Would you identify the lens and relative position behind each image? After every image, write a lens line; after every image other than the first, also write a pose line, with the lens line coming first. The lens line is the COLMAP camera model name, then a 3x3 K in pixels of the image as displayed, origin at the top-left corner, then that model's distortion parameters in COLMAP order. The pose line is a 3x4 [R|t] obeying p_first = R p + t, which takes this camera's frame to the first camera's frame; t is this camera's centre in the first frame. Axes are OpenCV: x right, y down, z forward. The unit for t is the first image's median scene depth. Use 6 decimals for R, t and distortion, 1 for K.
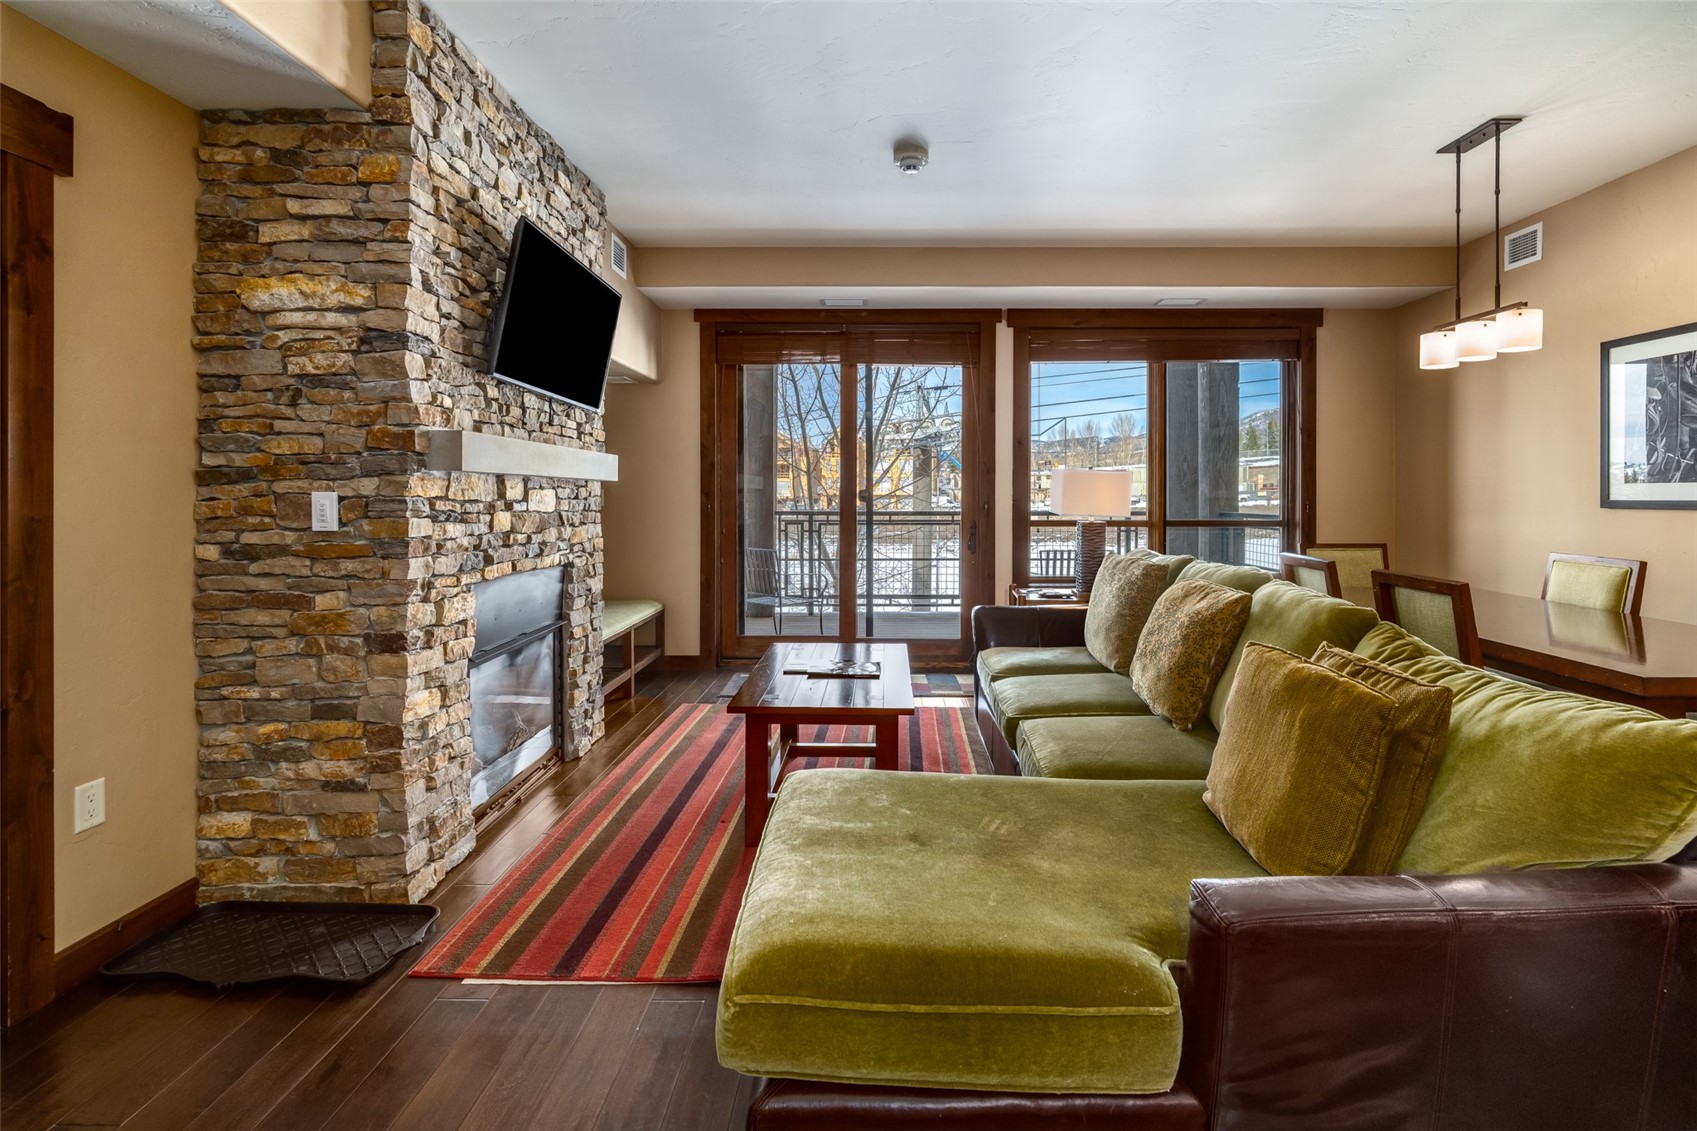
lens RADIAL K [[761.2, 0, 877.8], [0, 761.2, 494.9], [0, 0, 1]] dist [-0.007078, 0.000857]
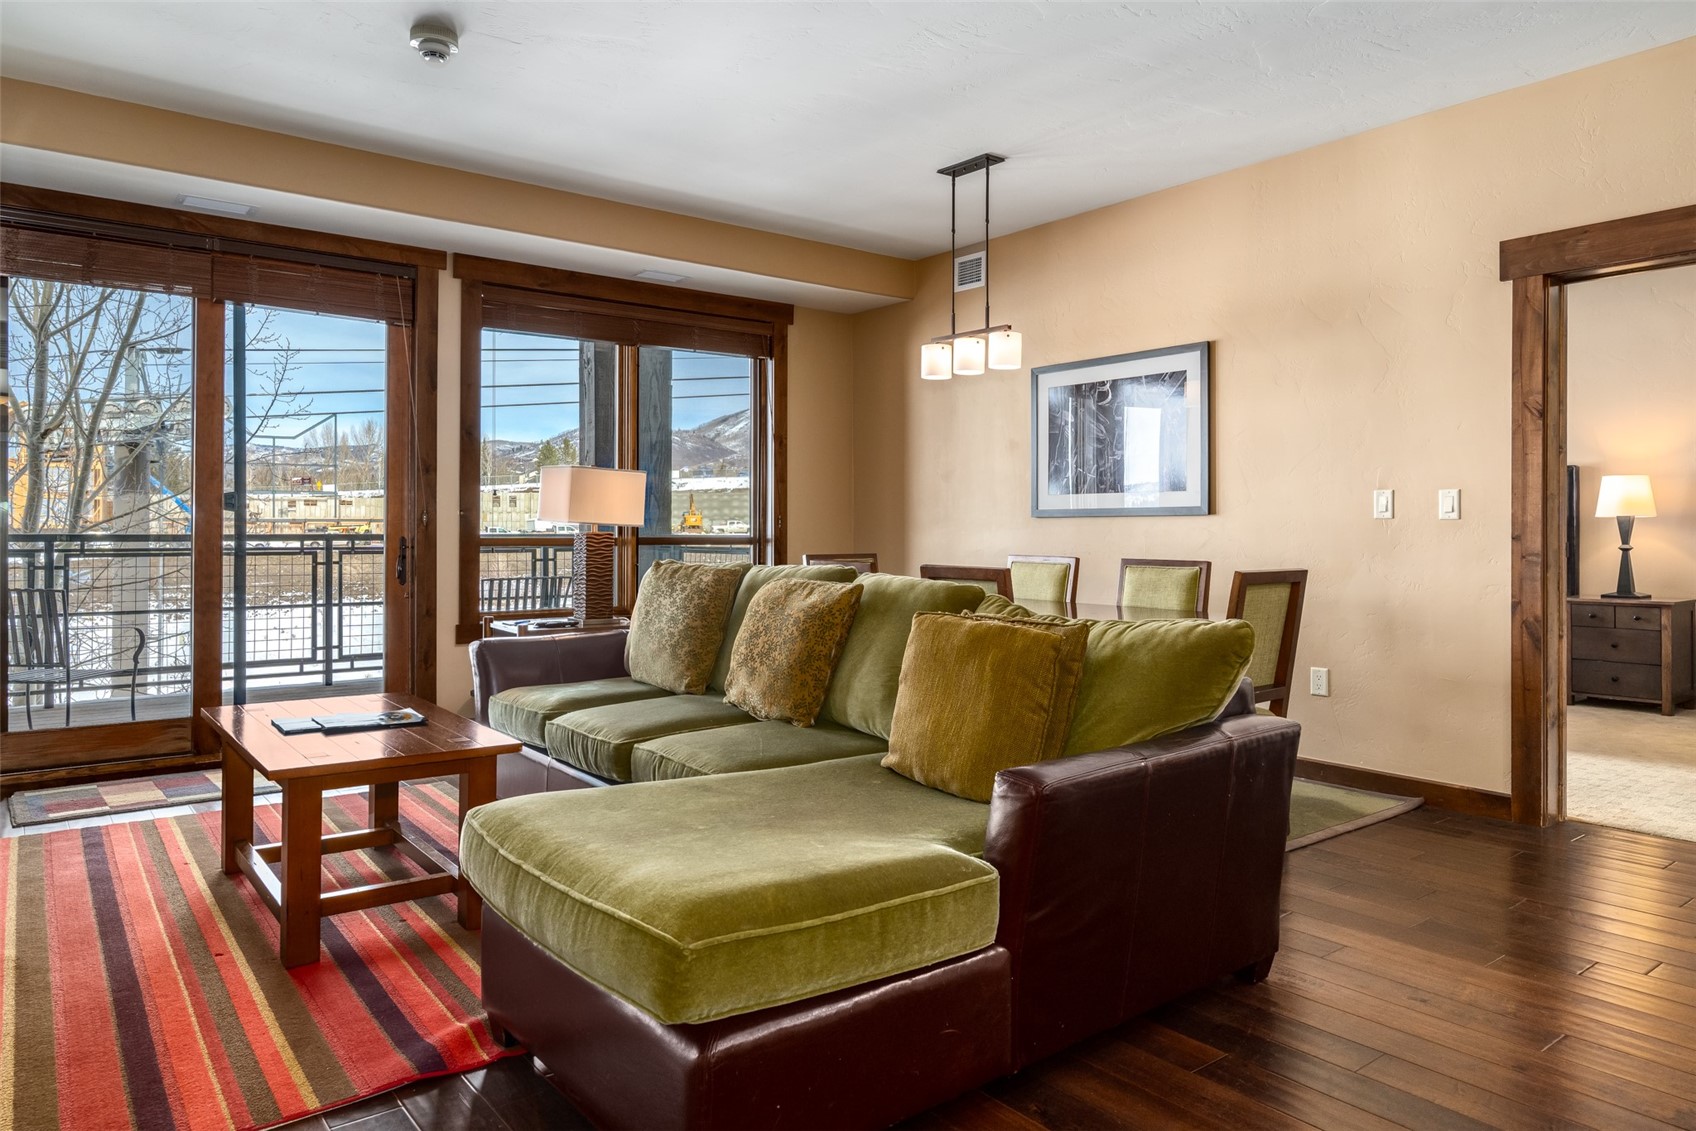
lens RADIAL K [[1079.0, 0, 793.0], [0, 1079.0, 522.8], [0, 0, 1]] dist [-0.008510, 0.001347]
pose [[0.801265, 0.004893, 0.598290, -0.393606], [-0.001300, 0.999978, -0.006438, 0.052093], [-0.598308, 0.004381, 0.801254, -0.086235]]
